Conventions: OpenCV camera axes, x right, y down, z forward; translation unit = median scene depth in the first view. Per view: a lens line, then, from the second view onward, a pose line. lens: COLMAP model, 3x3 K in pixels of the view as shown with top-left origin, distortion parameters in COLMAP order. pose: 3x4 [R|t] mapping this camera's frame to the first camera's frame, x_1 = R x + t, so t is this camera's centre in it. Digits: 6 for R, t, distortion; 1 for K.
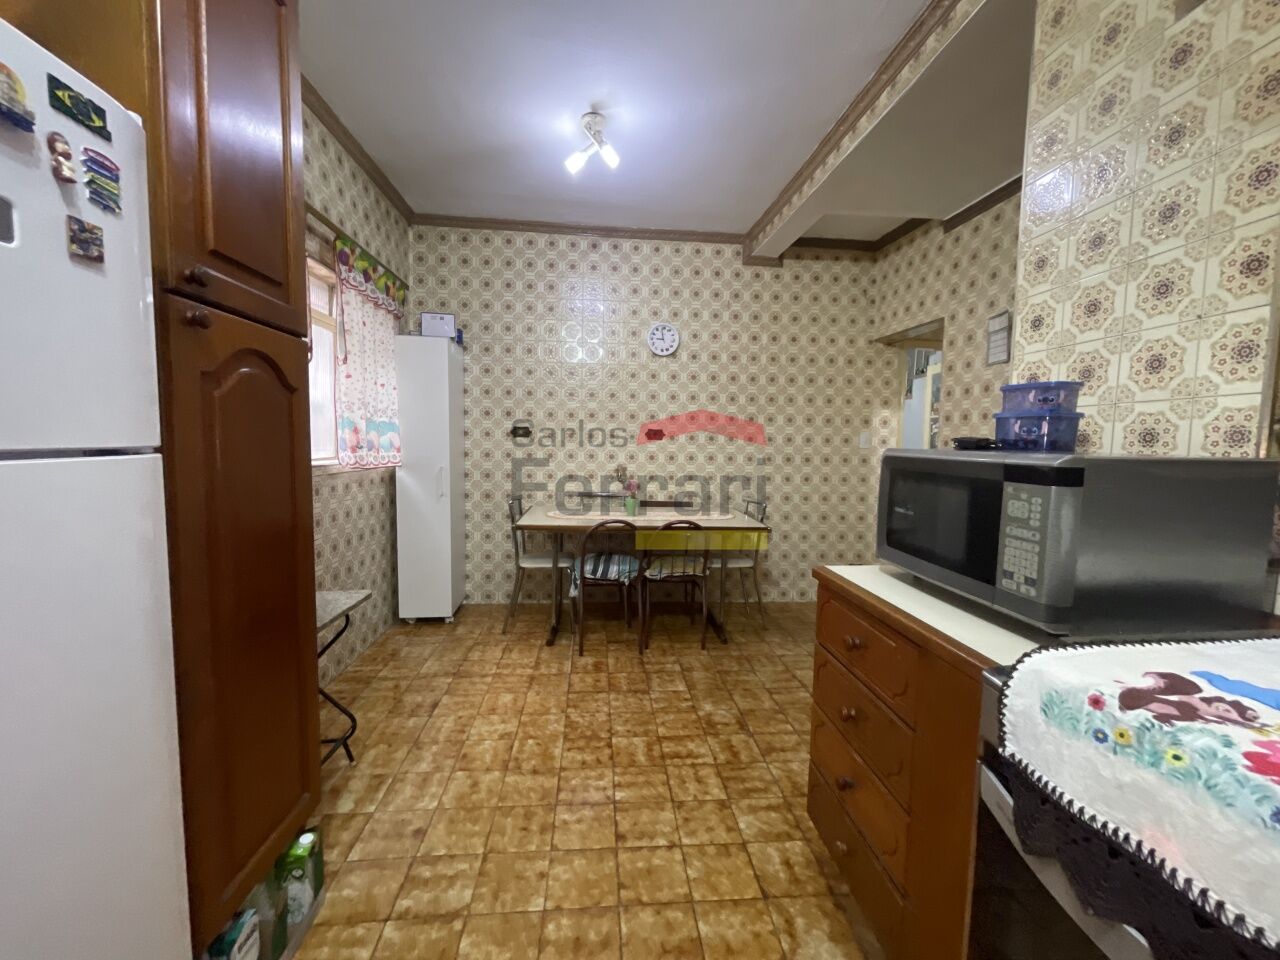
lens RADIAL K [[519.2, 0, 641.7], [0, 519.2, 481.4], [0, 0, 1]] dist [-0.008094, 0.003381]
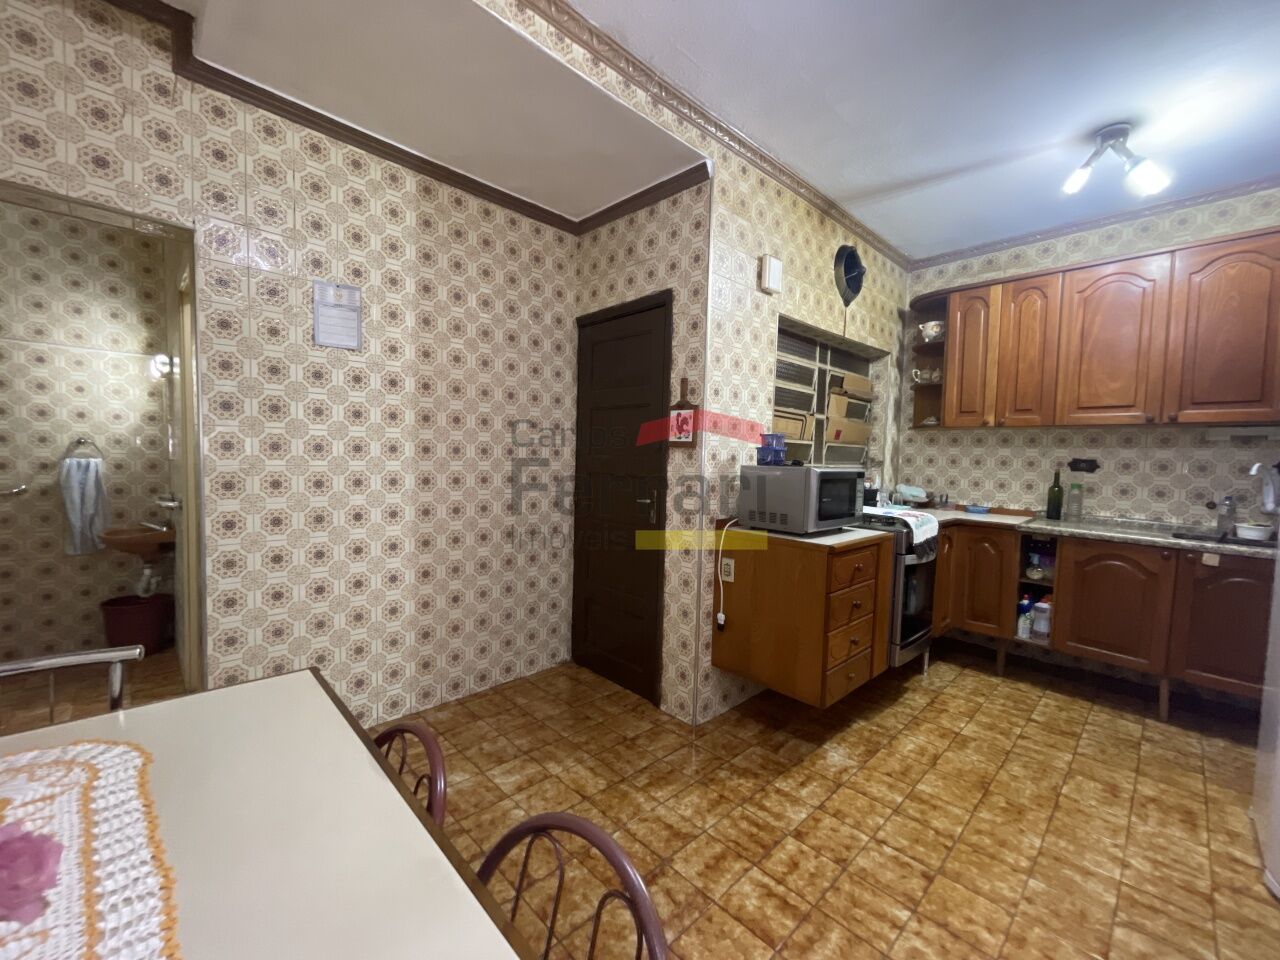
lens RADIAL K [[519.2, 0, 638.1], [0, 519.2, 481.3], [0, 0, 1]] dist [-0.008094, 0.003381]
pose [[-0.623012, -0.079321, 0.778180, -0.394903], [0.021397, 0.992745, 0.118323, -0.180556], [-0.781919, 0.090367, -0.616795, 1.933819]]
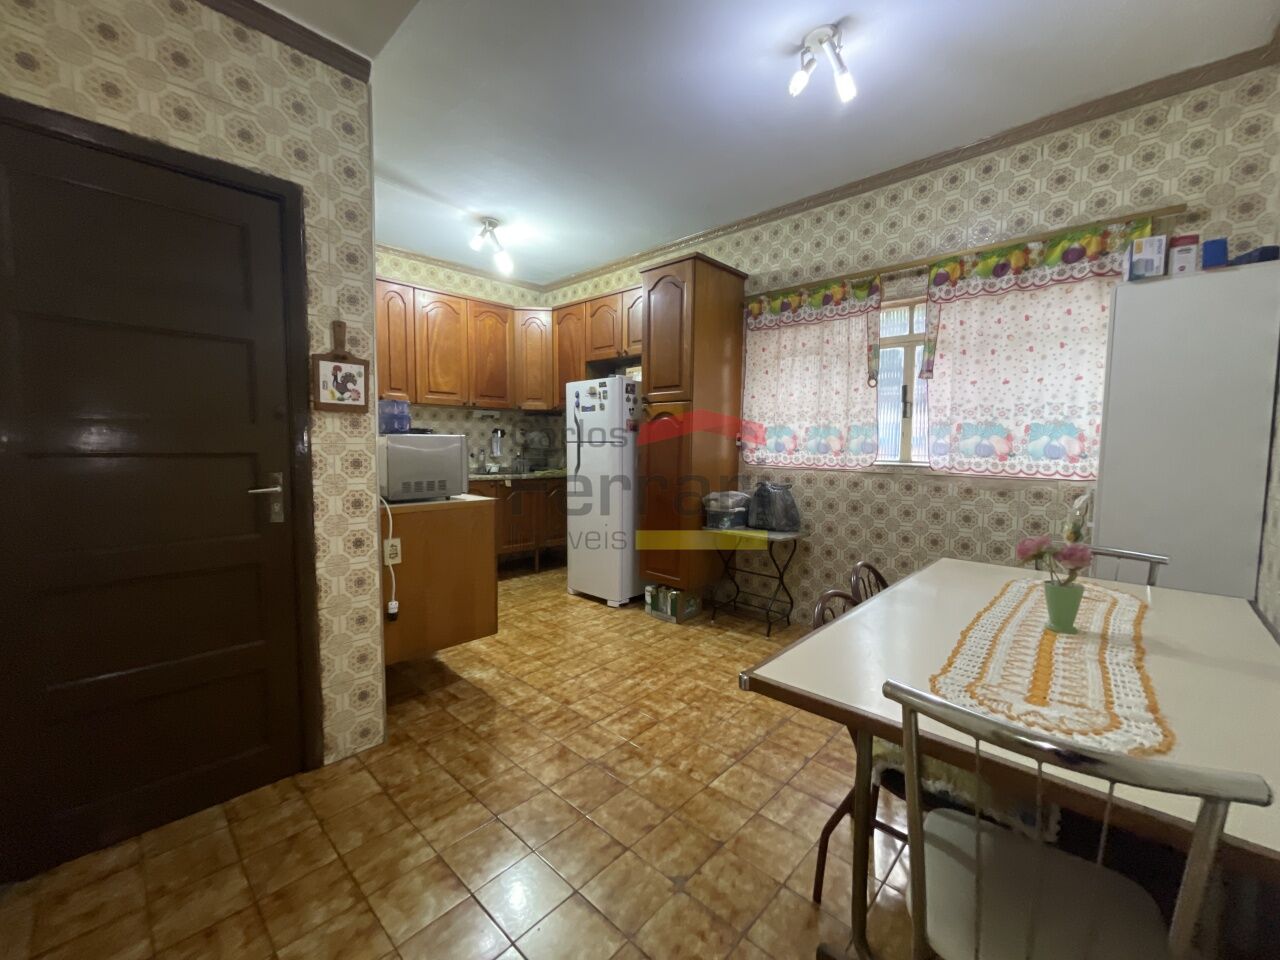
lens RADIAL K [[519.2, 0, 644.0], [0, 519.2, 479.9], [0, 0, 1]] dist [-0.008094, 0.003381]
pose [[-0.744153, 0.017327, -0.667784, 0.977505], [-0.079621, 0.990237, 0.114421, -0.133287], [0.663247, 0.138316, -0.735508, 2.219832]]
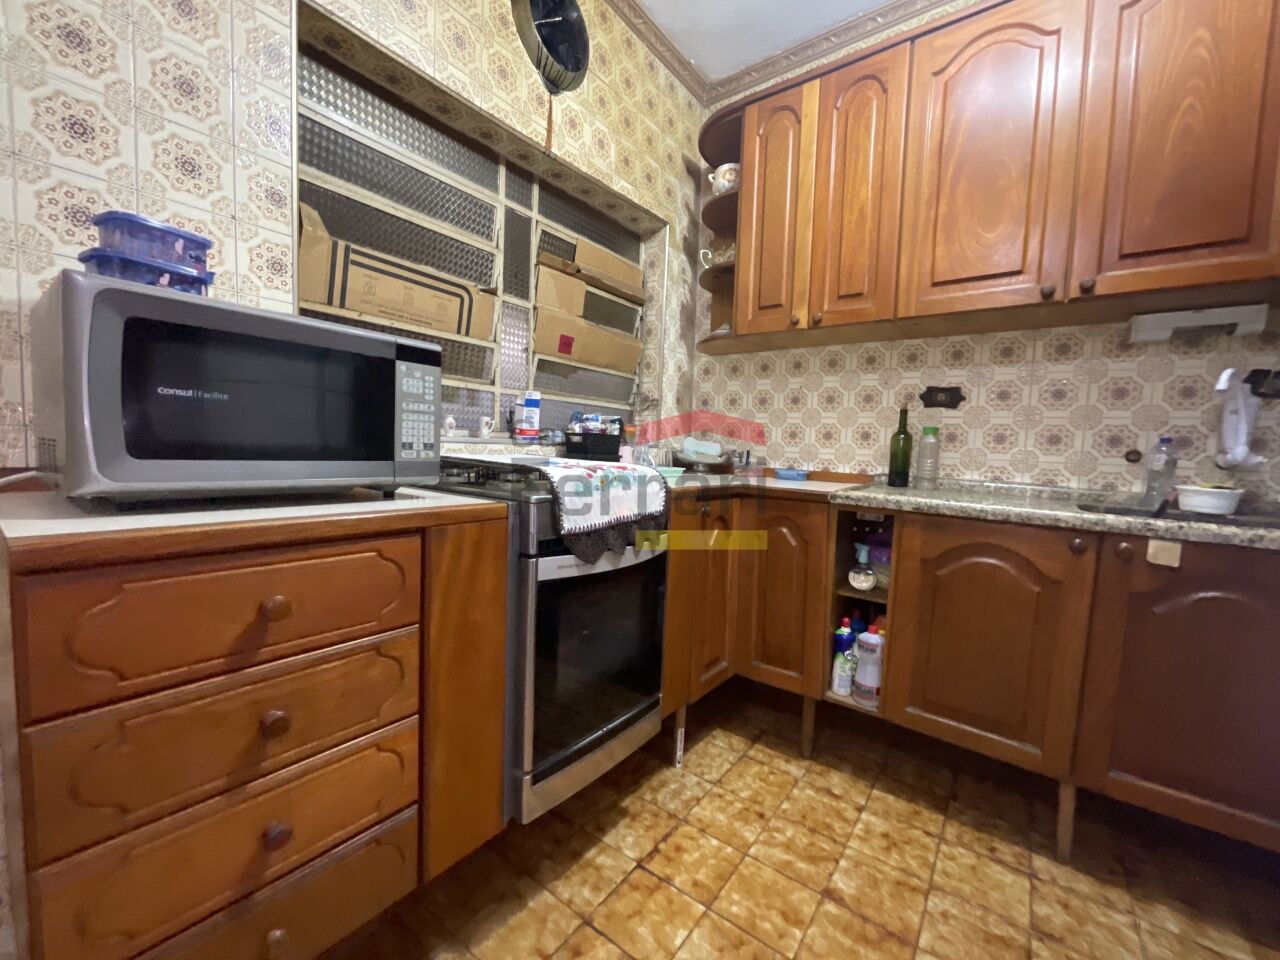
lens RADIAL K [[519.2, 0, 639.4], [0, 519.2, 482.4], [0, 0, 1]] dist [-0.008094, 0.003381]
pose [[-0.741253, -0.094431, 0.664550, -0.213710], [-0.001038, 0.990214, 0.139550, 0.052973], [-0.671225, 0.102752, -0.734097, 0.777761]]
